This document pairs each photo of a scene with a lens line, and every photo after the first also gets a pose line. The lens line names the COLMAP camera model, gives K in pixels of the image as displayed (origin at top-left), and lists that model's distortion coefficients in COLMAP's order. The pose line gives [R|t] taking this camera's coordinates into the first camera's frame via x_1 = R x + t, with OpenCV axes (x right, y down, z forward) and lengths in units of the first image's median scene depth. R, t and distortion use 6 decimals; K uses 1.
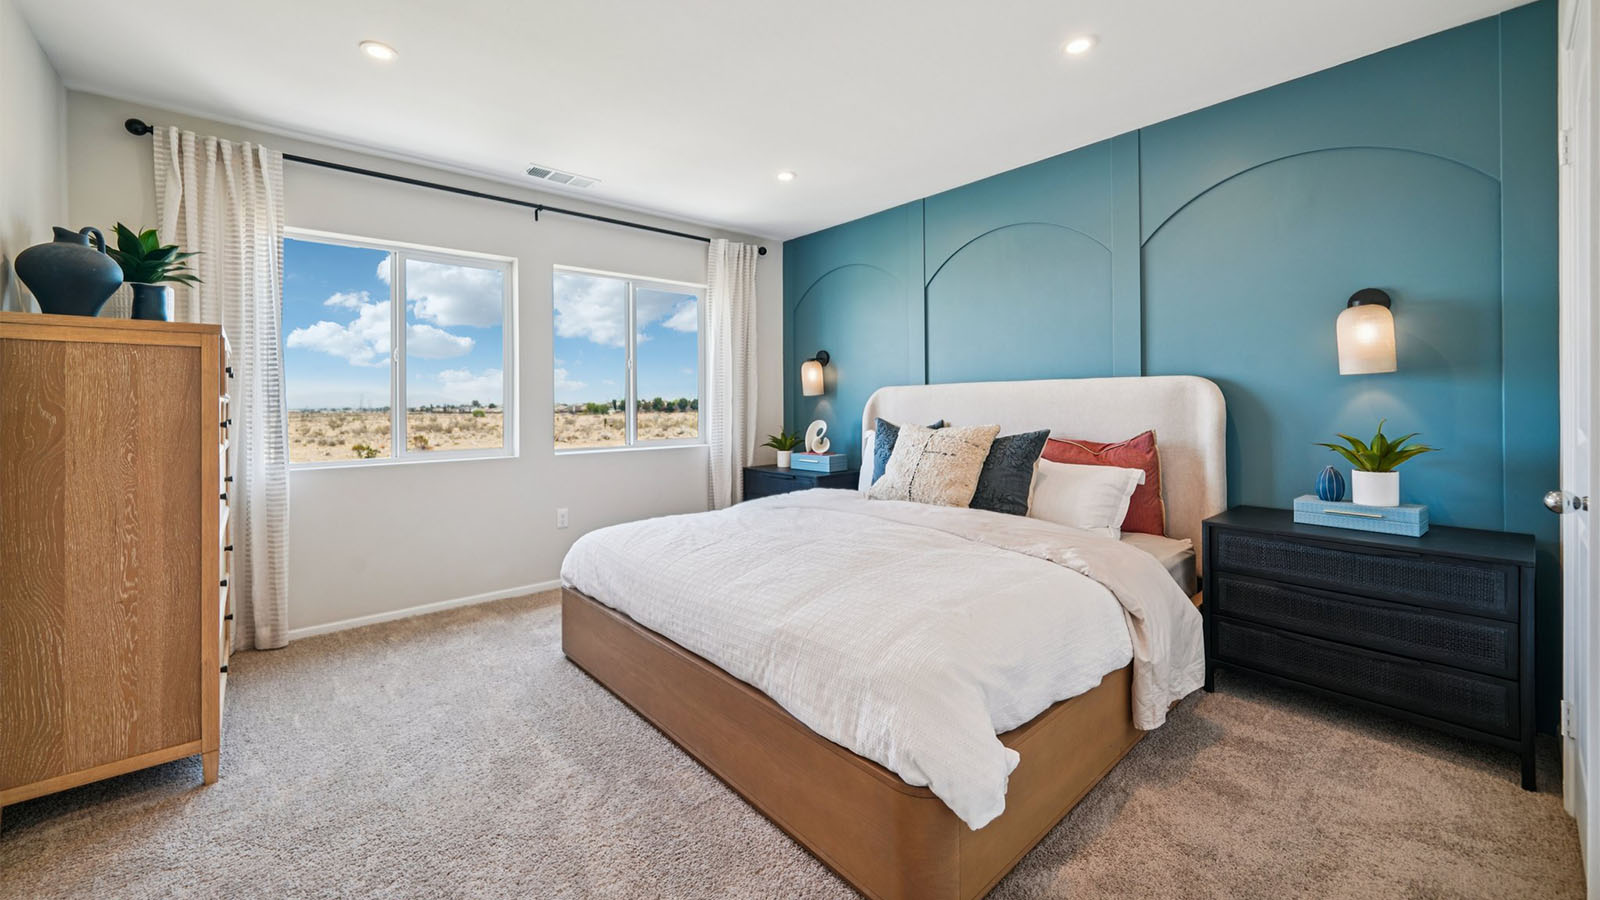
lens RADIAL K [[625.4, 0, 803.1], [0, 625.4, 389.2], [0, 0, 1]] dist [0.001070, 0.000171]
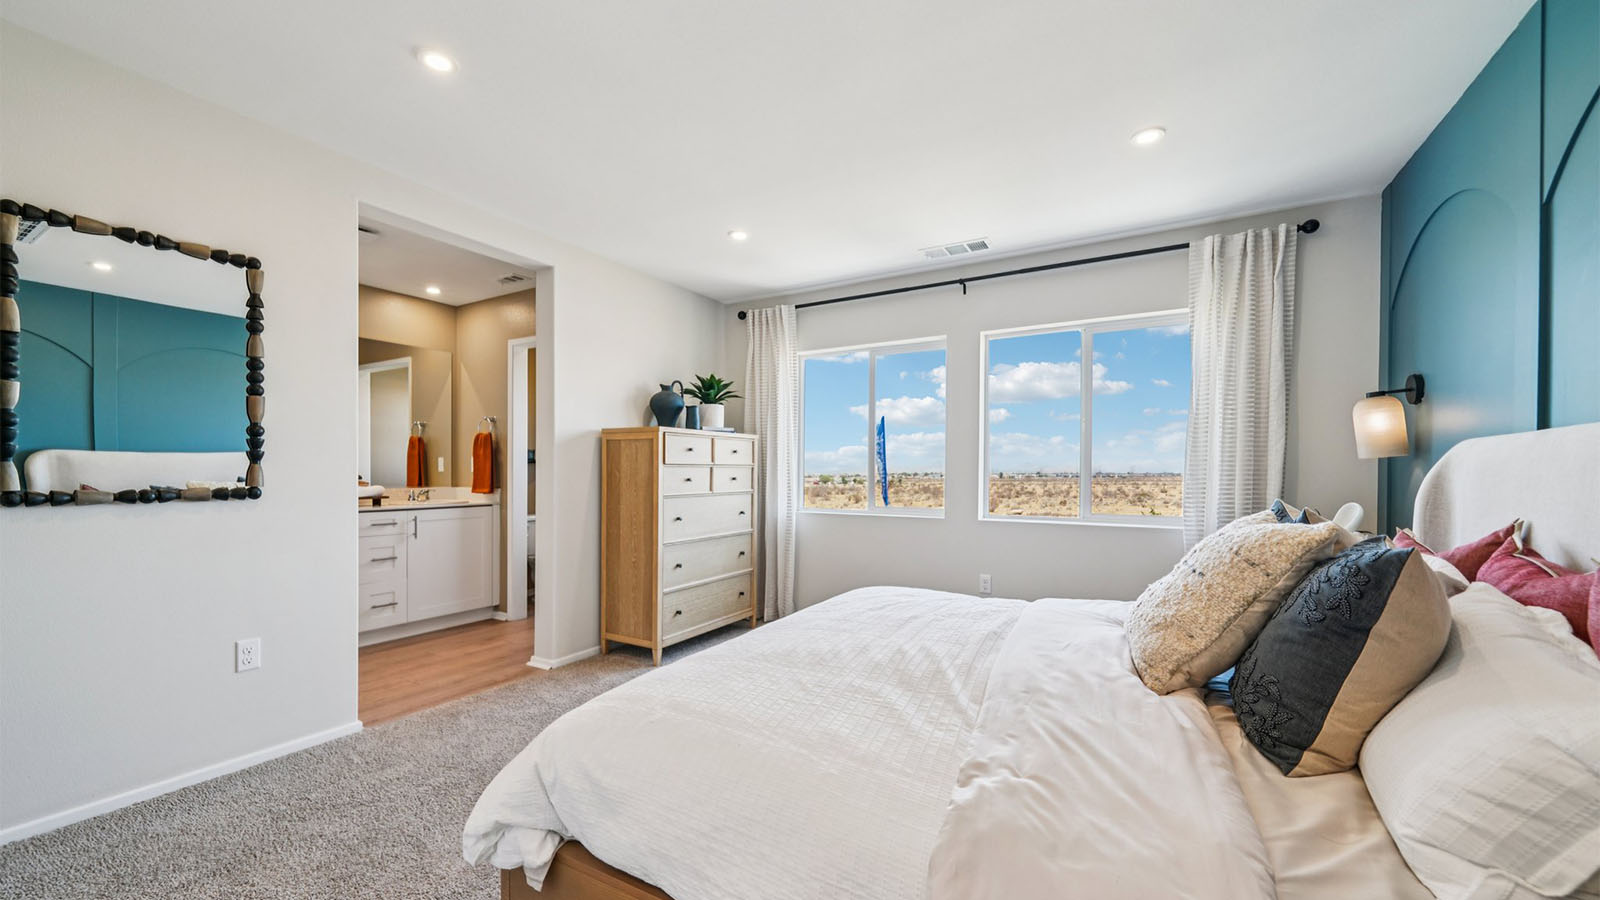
lens RADIAL K [[623.2, 0, 796.2], [0, 623.2, 473.4], [0, 0, 1]] dist [-0.000120, -0.000011]
pose [[0.296548, 0.006348, -0.954997, 0.601165], [0.016177, 0.999801, 0.011669, 0.014999], [0.954881, -0.018909, 0.296386, 0.517266]]
